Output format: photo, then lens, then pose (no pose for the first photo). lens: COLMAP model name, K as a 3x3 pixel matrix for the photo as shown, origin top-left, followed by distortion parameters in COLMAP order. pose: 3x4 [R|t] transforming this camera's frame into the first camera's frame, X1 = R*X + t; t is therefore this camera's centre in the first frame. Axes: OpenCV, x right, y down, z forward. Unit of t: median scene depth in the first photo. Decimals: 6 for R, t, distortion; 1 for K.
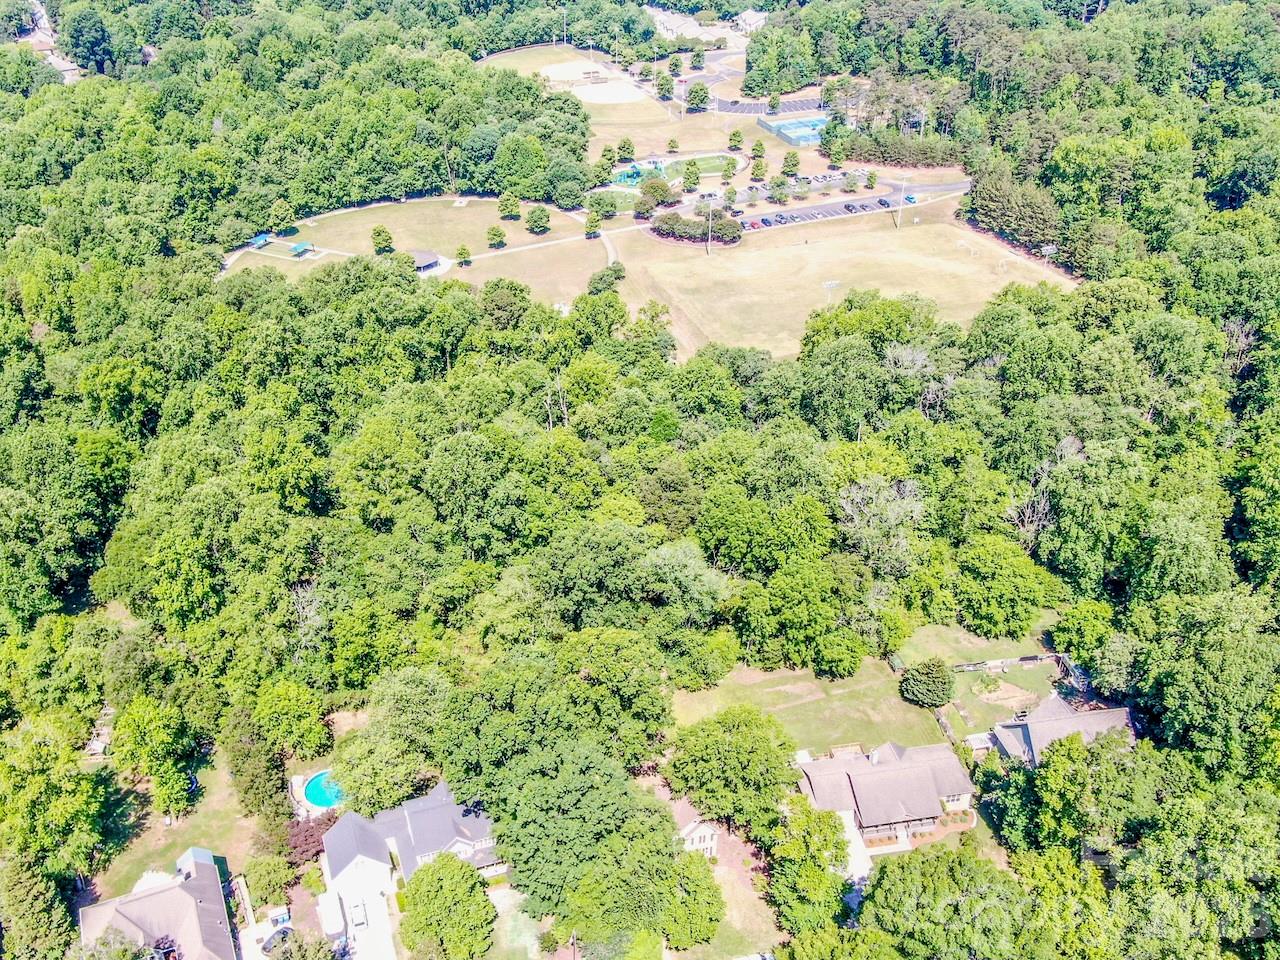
lens RADIAL K [[1158.2, 0, 639.0], [0, 1158.2, 479.6], [0, 0, 1]] dist [-0.003999, 0.000243]
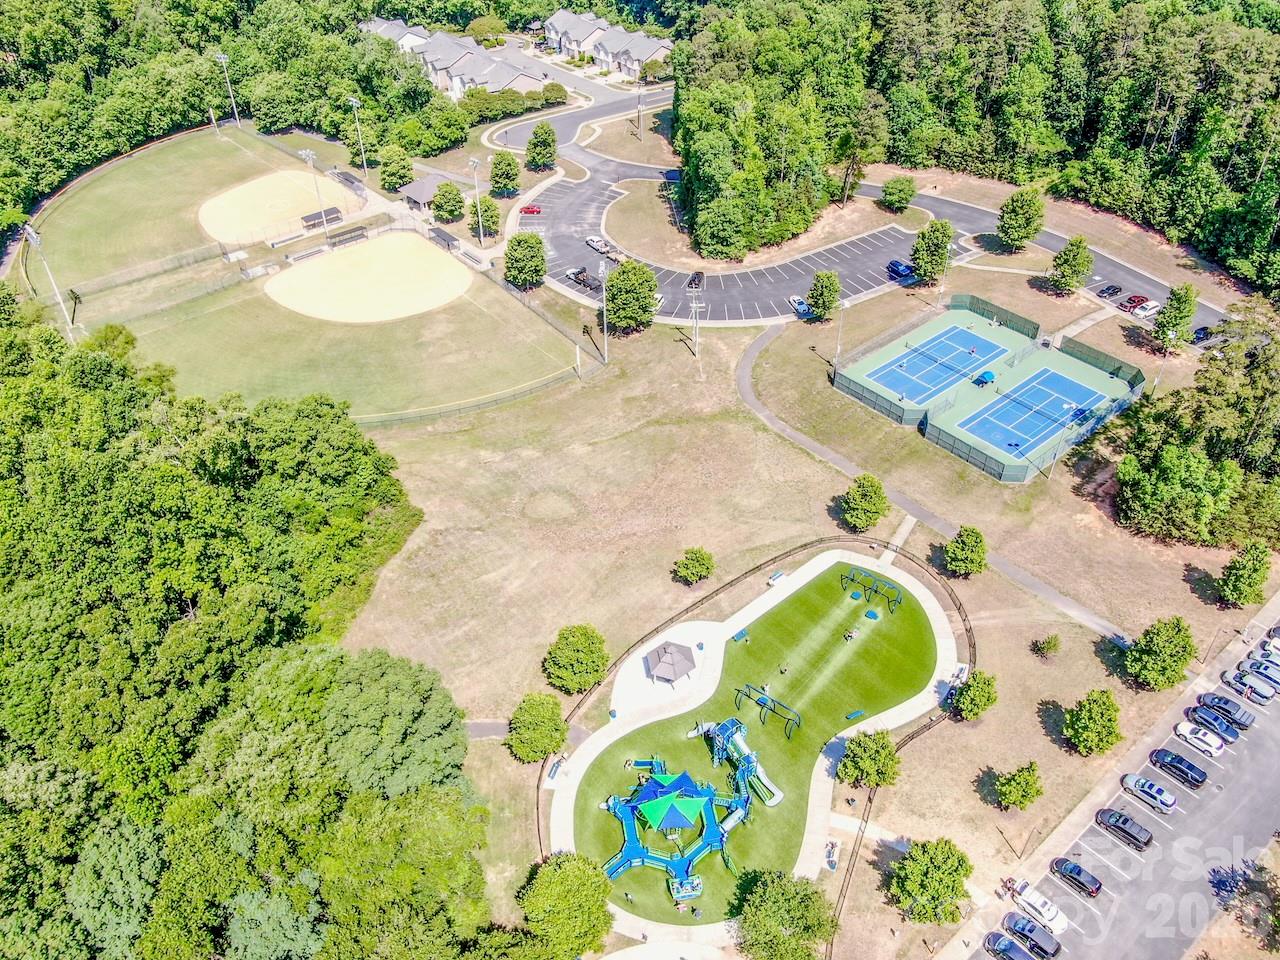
lens RADIAL K [[999.0, 0, 641.4], [0, 999.0, 480.9], [0, 0, 1]] dist [0.002531, 0.001589]
pose [[0.948442, -0.202320, 0.243977, -0.036521], [0.174544, 0.975927, 0.130769, -0.258264], [-0.264561, -0.081442, 0.960924, 0.542428]]
